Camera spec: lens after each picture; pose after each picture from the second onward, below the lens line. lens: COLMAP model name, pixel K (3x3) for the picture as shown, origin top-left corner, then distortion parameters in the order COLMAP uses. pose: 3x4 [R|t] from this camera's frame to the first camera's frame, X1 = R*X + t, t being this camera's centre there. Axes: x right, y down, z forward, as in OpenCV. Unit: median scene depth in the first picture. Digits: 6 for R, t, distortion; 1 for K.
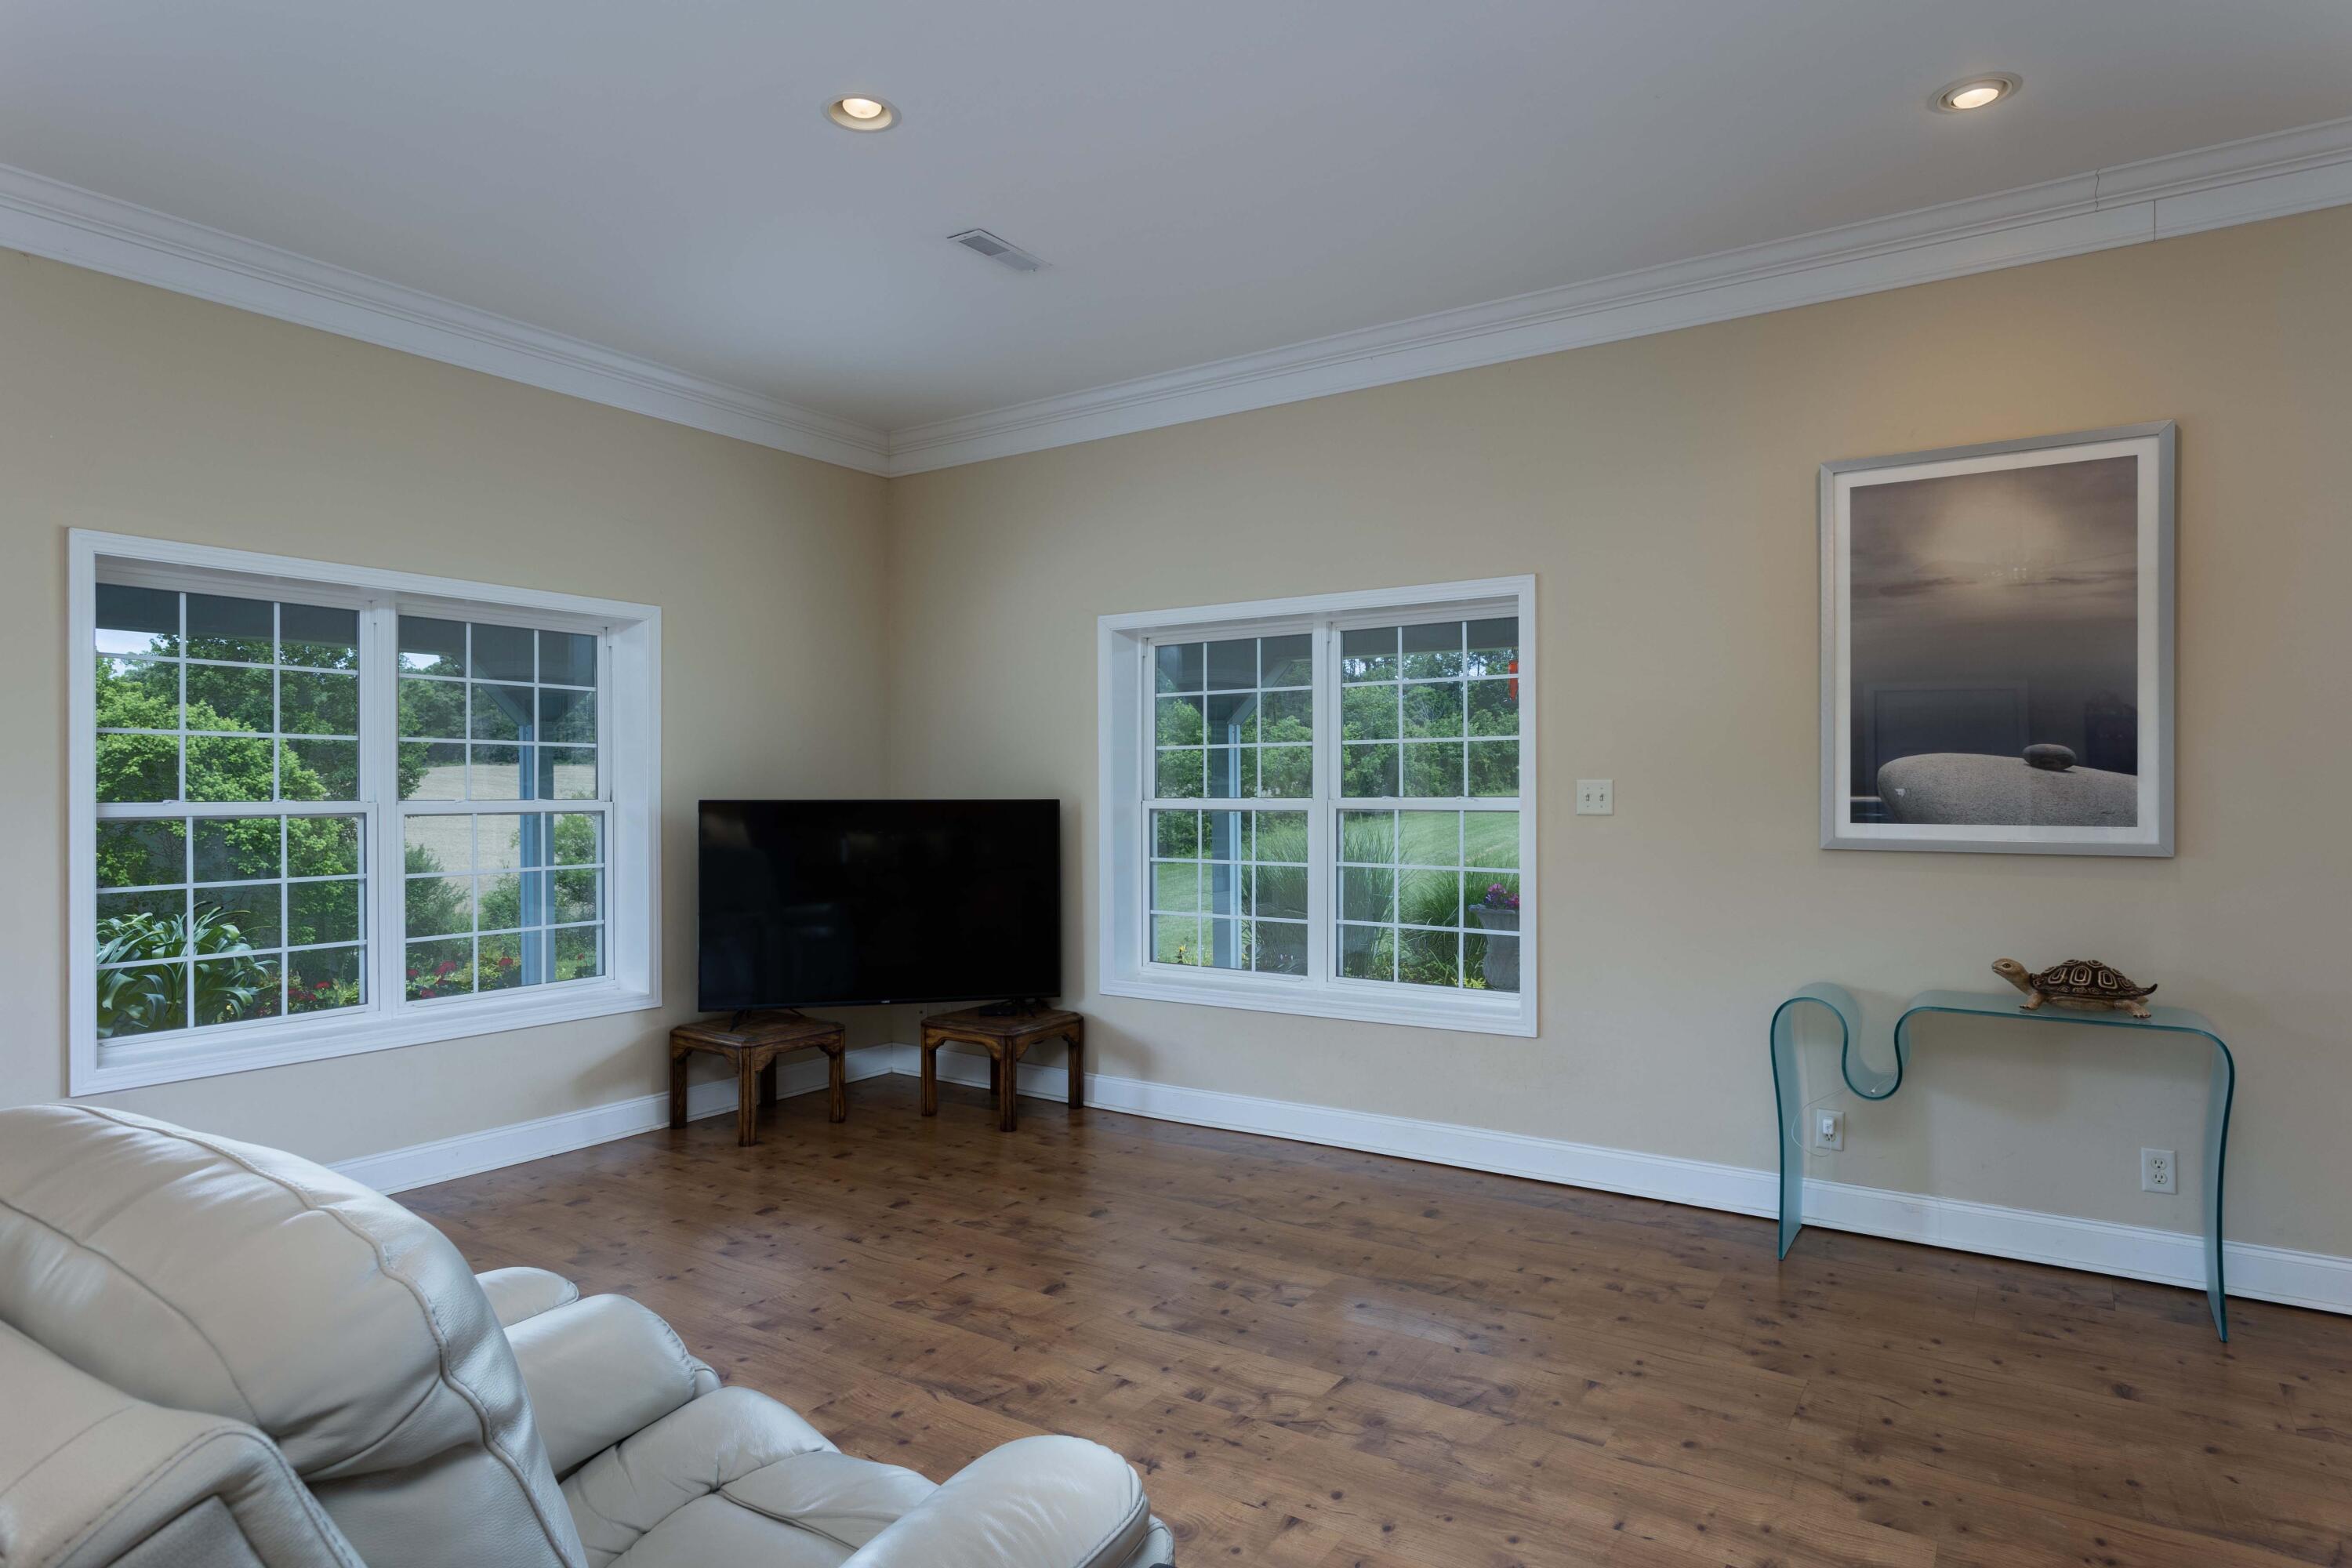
lens RADIAL K [[1315.1, 0, 1182.9], [0, 1315.1, 783.2], [0, 0, 1]] dist [-0.012852, 0.003570]
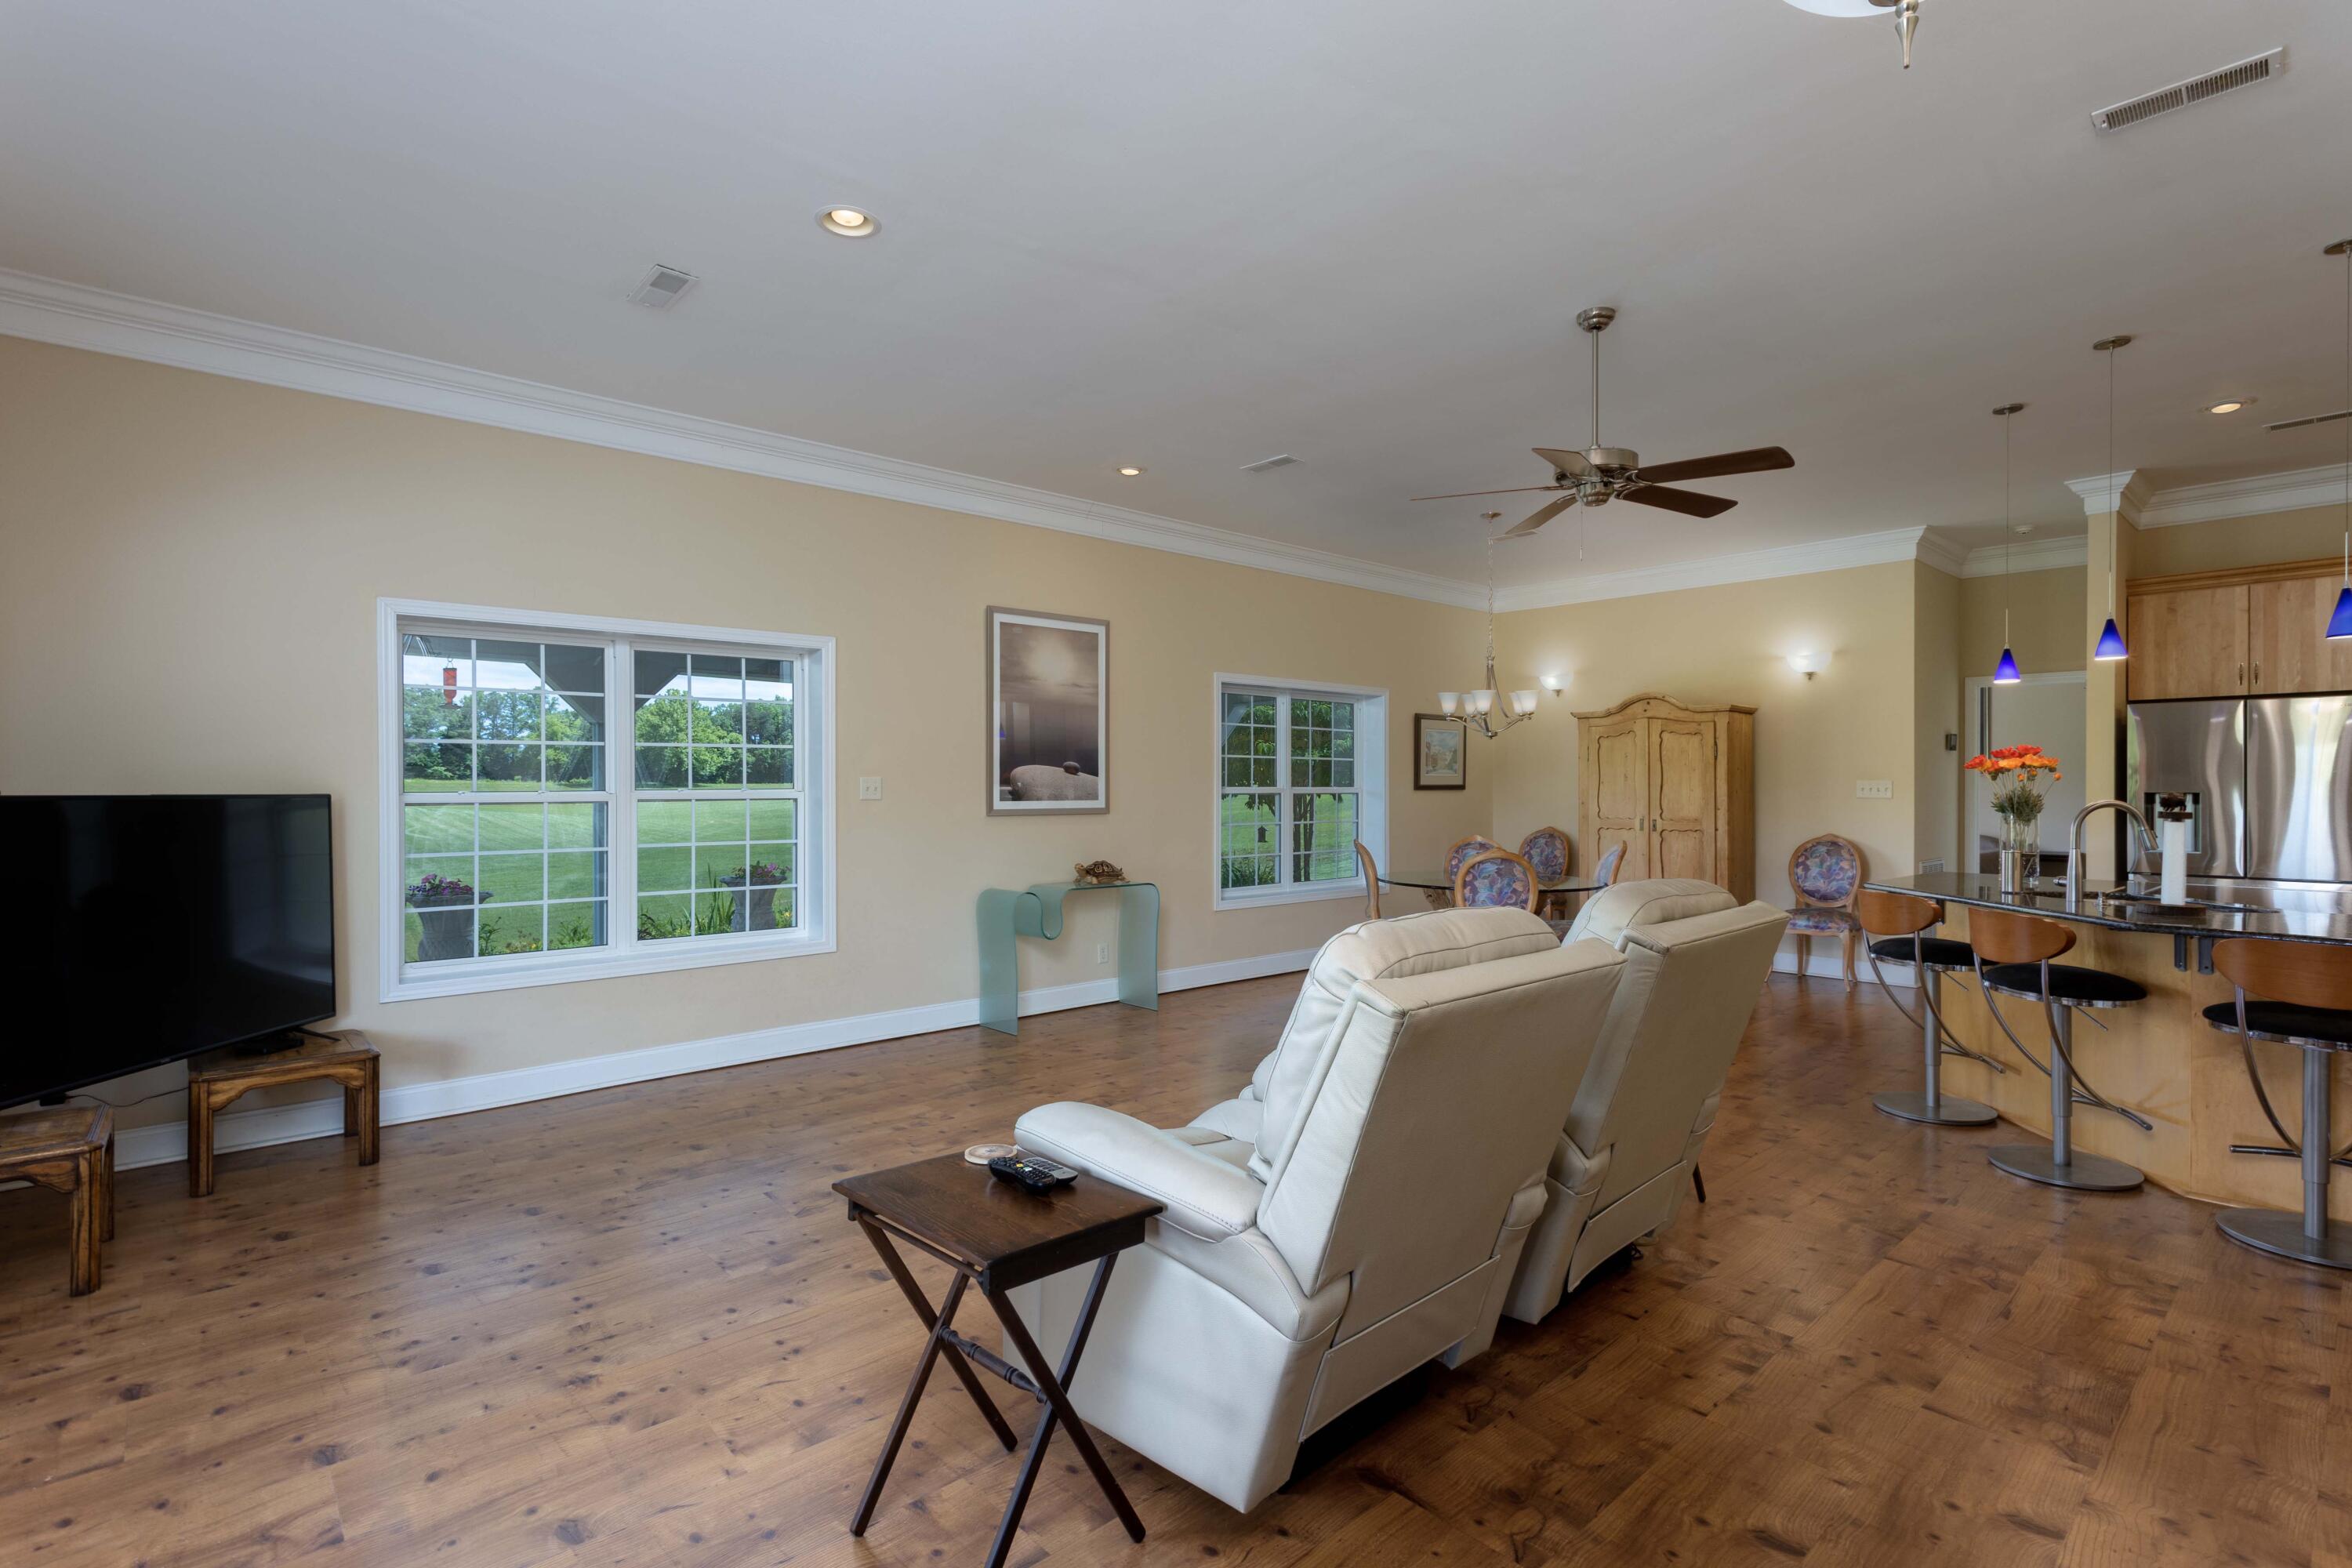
lens RADIAL K [[1101.7, 0, 1176.0], [0, 1101.7, 784.0], [0, 0, 1]] dist [0.001725, 0.000574]
pose [[0.248796, 0.002045, 0.968554, -0.957852], [-0.001518, 0.999997, -0.001721, 0.008386], [-0.968555, -0.001042, 0.248798, 0.371051]]
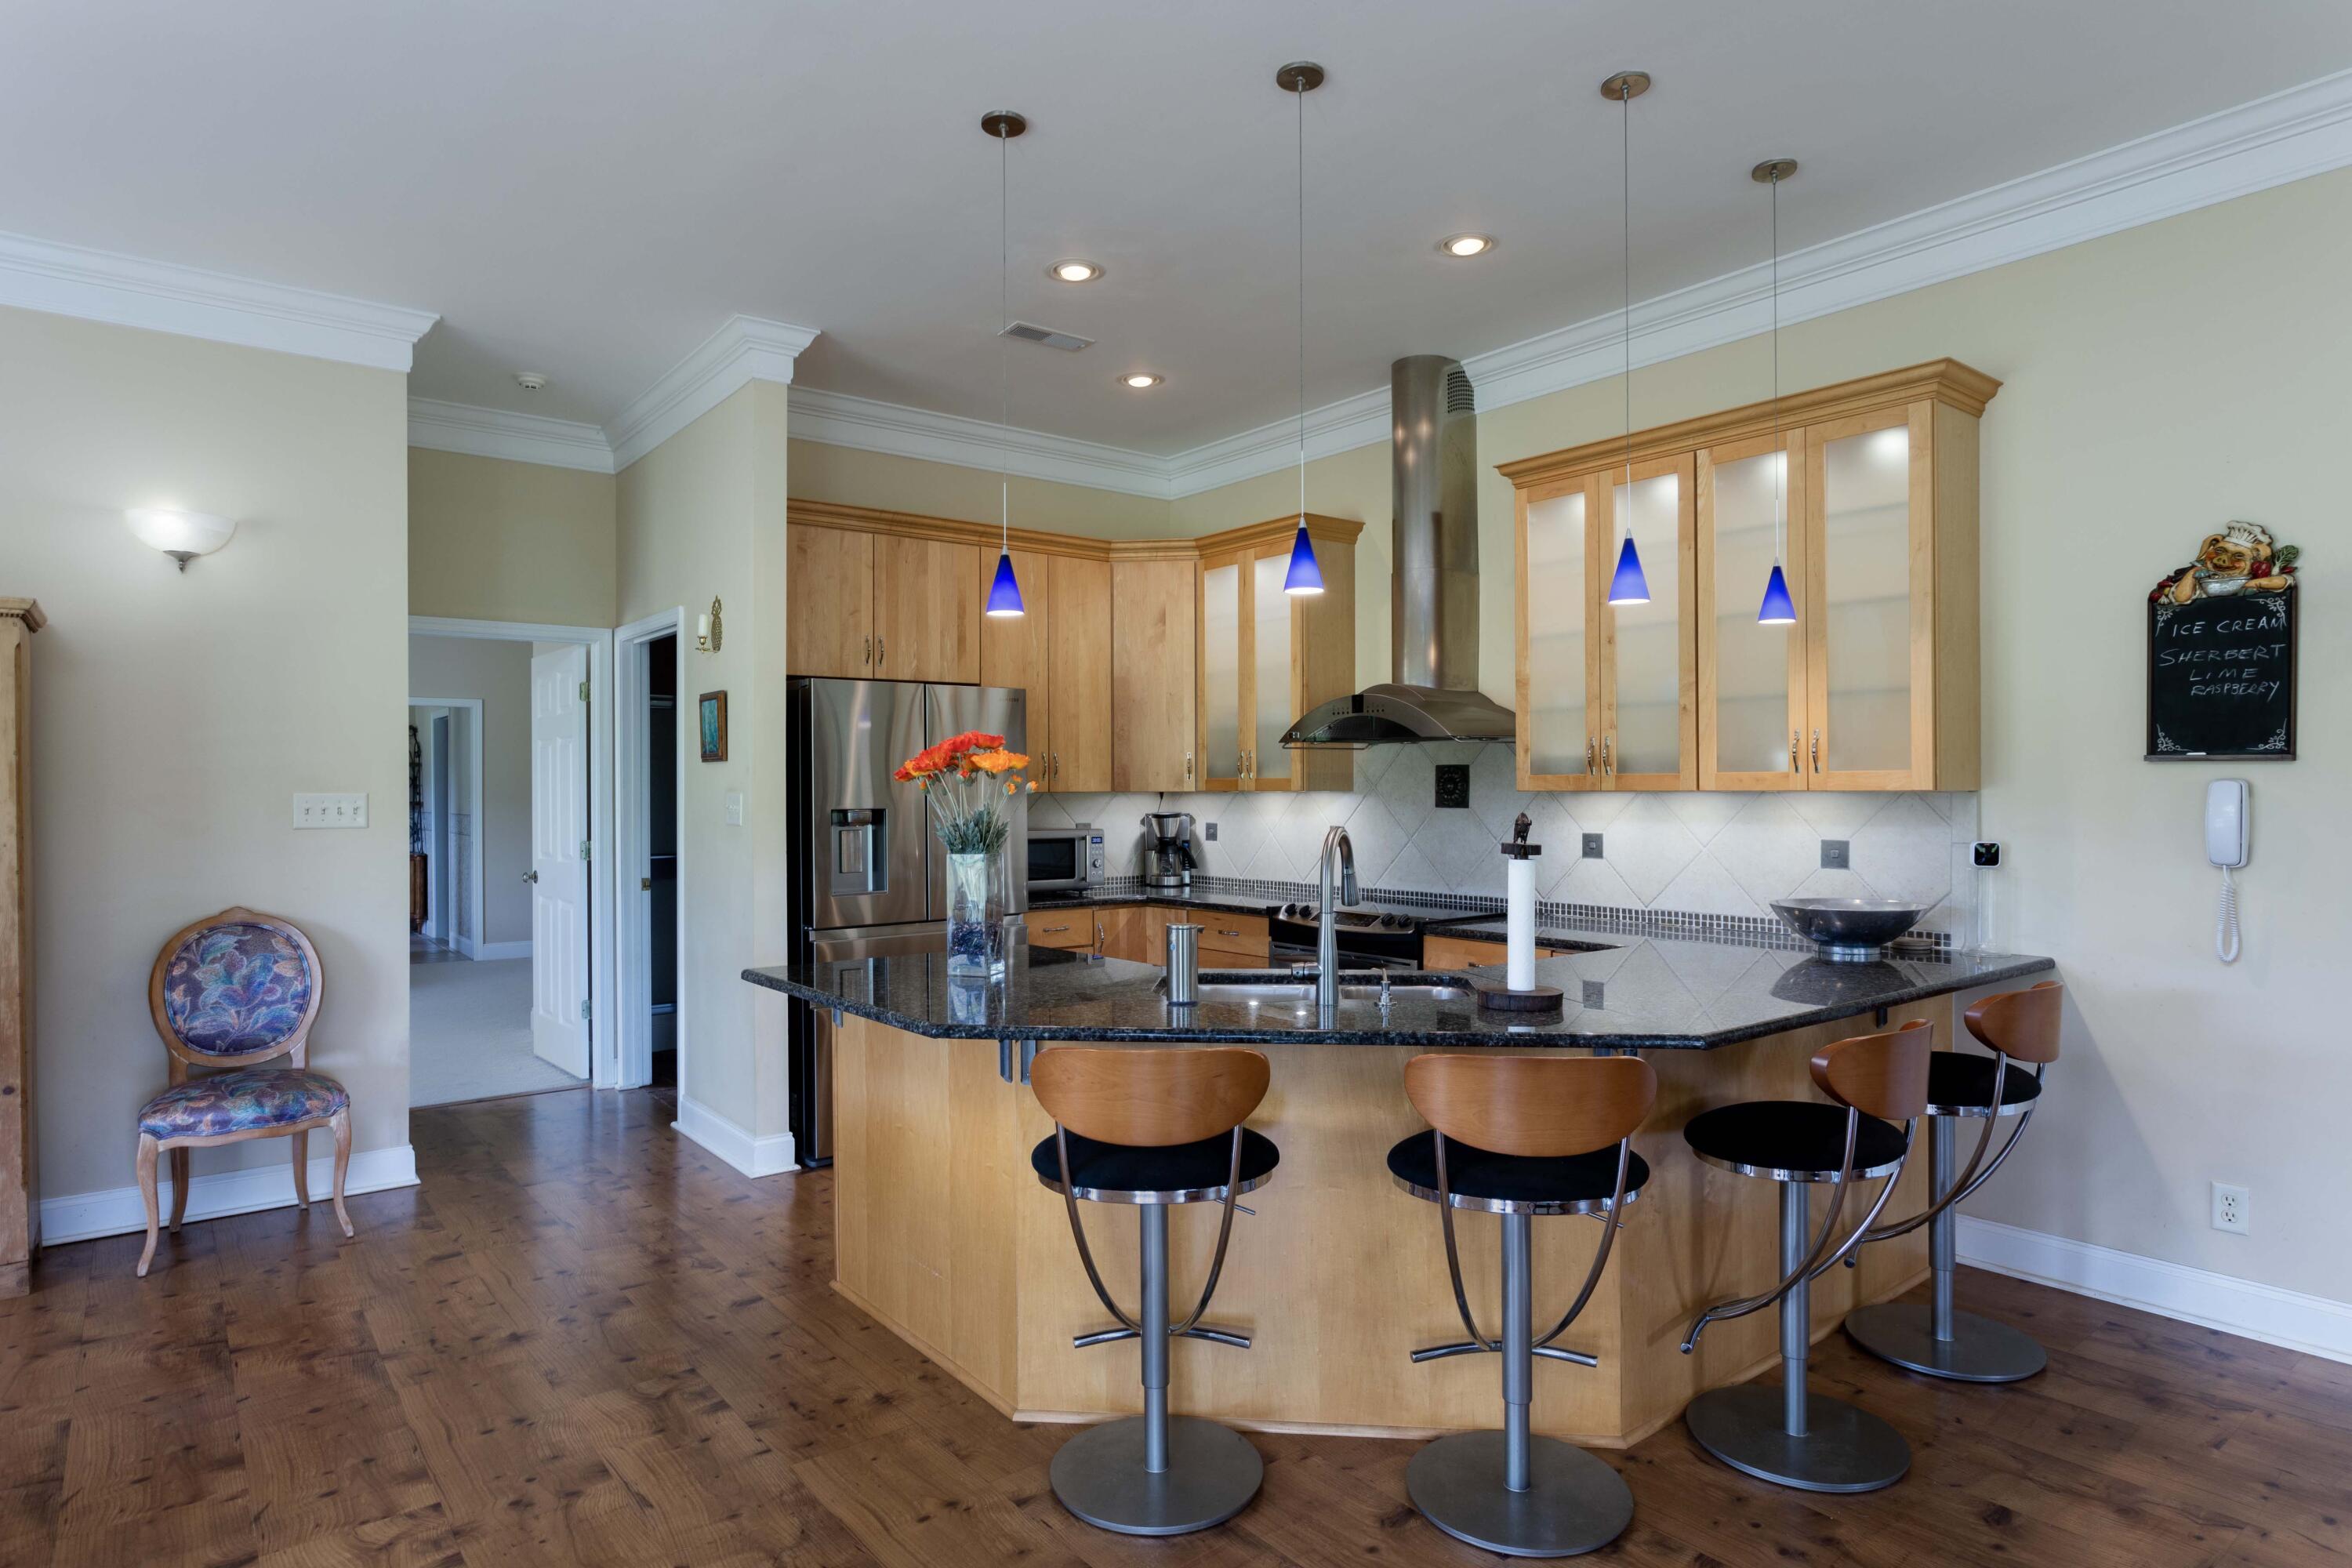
lens RADIAL K [[1315.1, 0, 1182.9], [0, 1315.1, 783.2], [0, 0, 1]] dist [-0.012852, 0.003570]
pose [[-0.951484, 0.006837, 0.307621, 0.129758], [0.005861, 0.999974, -0.004098, -0.001698], [-0.307641, -0.002097, -0.951500, 0.522670]]
